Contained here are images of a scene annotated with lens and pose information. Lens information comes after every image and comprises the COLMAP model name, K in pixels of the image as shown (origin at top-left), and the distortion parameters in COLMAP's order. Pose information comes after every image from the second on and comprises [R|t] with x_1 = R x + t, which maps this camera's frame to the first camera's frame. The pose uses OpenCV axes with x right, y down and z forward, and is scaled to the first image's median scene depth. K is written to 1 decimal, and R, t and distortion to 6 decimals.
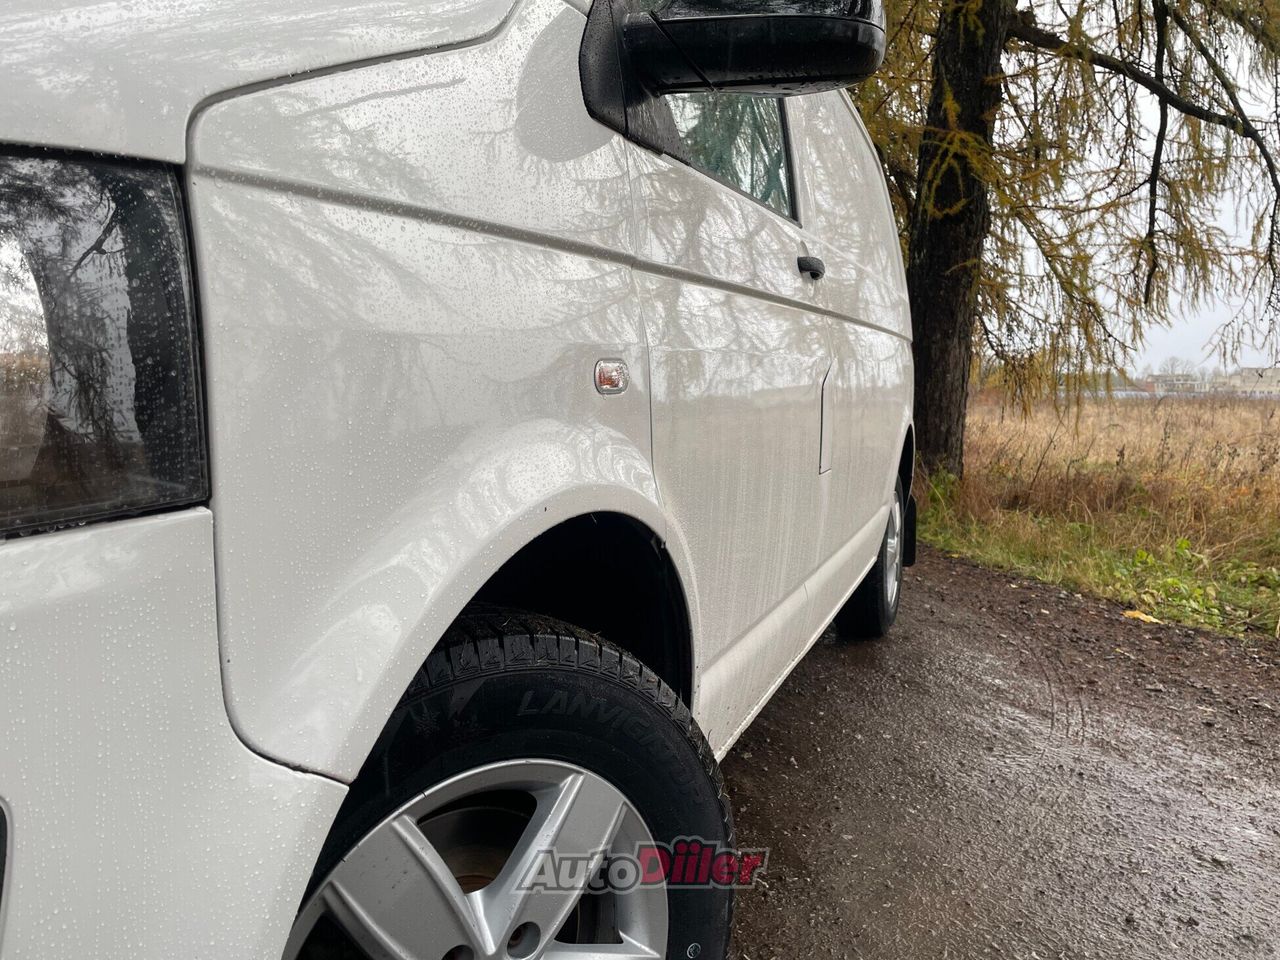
lens RADIAL K [[955.3, 0, 653.7], [0, 955.3, 473.8], [0, 0, 1]] dist [0.081771, -0.113235]
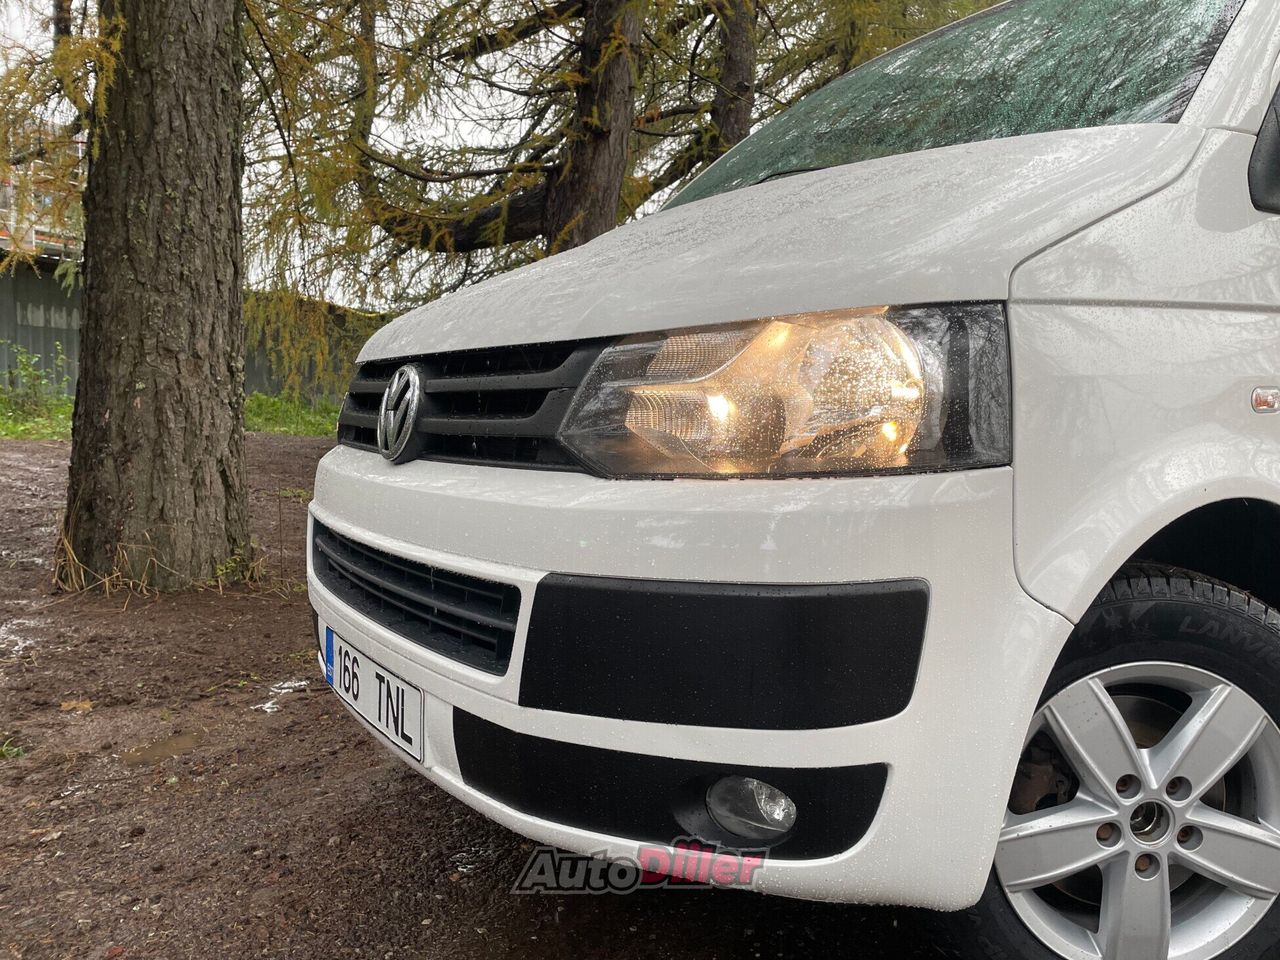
lens RADIAL K [[955.3, 0, 653.7], [0, 955.3, 473.8], [0, 0, 1]] dist [0.081771, -0.113235]
pose [[0.800247, 0.028453, -0.598996, 0.089451], [-0.049535, 0.998596, -0.018744, 0.073767], [0.597622, 0.044671, 0.800533, -0.628293]]
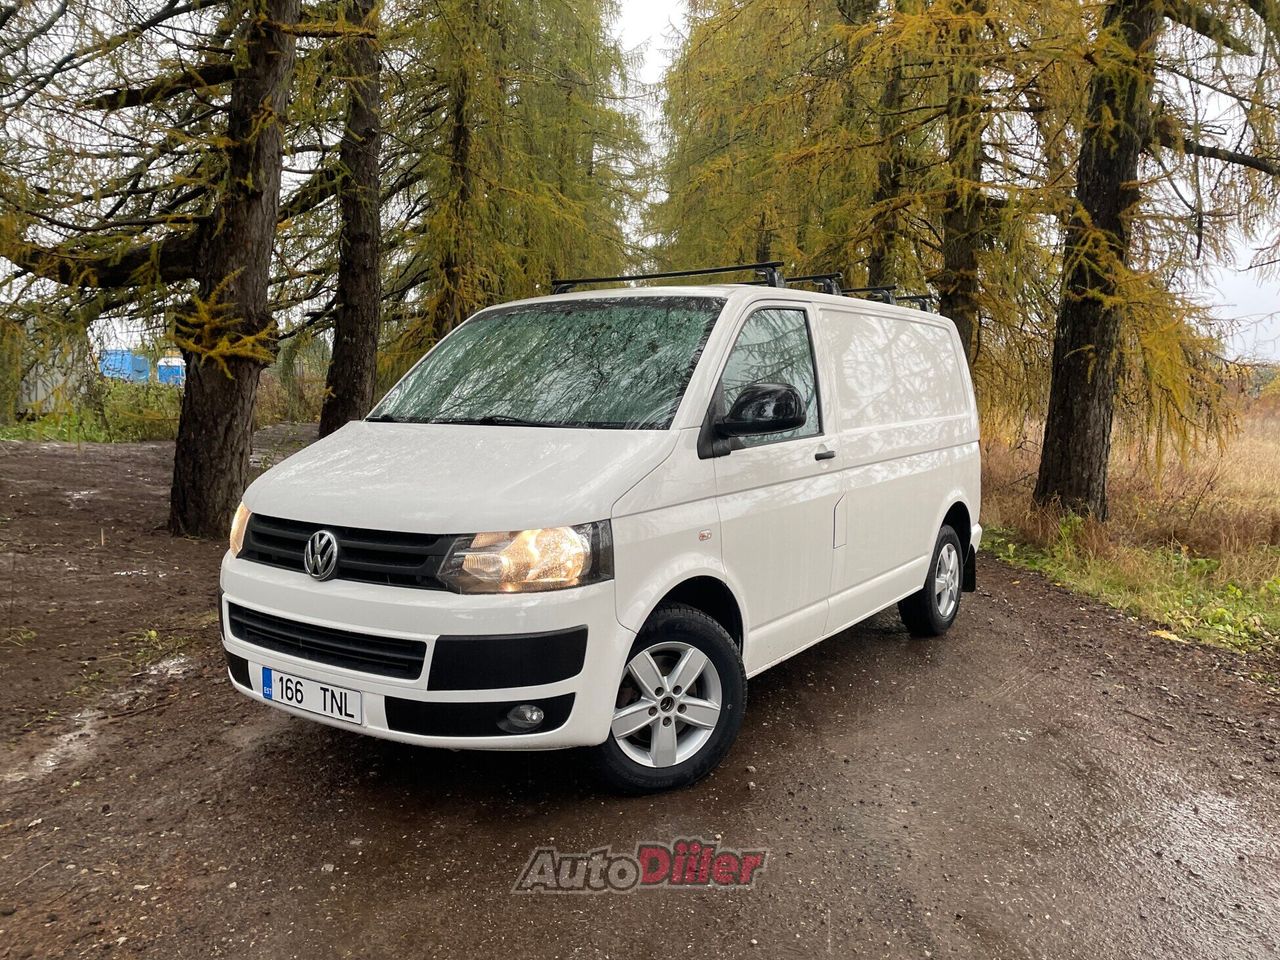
lens RADIAL K [[955.3, 0, 653.7], [0, 955.3, 473.8], [0, 0, 1]] dist [0.081771, -0.113235]
pose [[0.970901, 0.008109, -0.239342, 0.633068], [-0.010223, 0.999919, -0.007594, -0.312636], [0.239261, 0.009820, 0.970906, -2.525874]]
